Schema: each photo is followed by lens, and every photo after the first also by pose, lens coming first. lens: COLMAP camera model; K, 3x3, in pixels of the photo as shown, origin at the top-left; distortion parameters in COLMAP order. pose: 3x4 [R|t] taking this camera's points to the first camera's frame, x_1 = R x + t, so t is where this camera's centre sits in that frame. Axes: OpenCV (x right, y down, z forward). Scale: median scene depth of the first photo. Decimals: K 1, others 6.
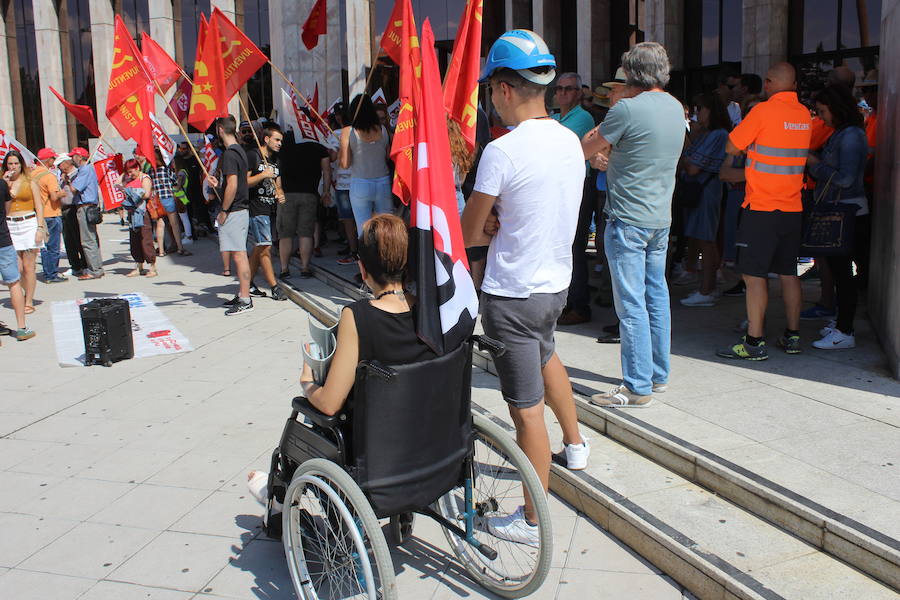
lens RADIAL K [[748.7, 0, 450.0], [0, 748.7, 300.0], [0, 0, 1]] dist [-0.054754, 0.000976]
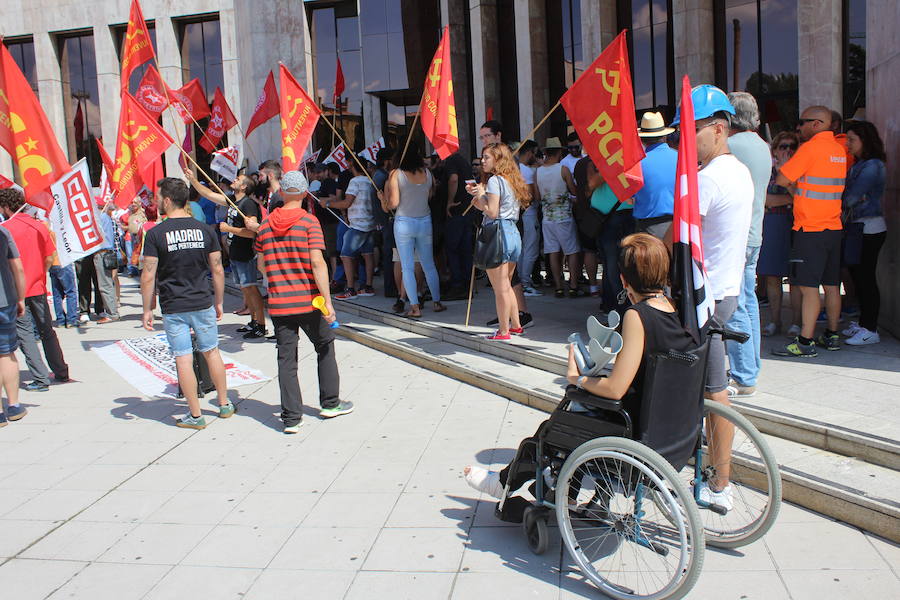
lens RADIAL K [[718.6, 0, 450.0], [0, 718.6, 300.0], [0, 0, 1]] dist [-0.128323, 0.127302]
pose [[0.993909, -0.039315, 0.102954, -0.340207], [0.044283, 0.997940, -0.046425, 0.022411], [-0.100917, 0.050701, 0.993602, -0.075598]]
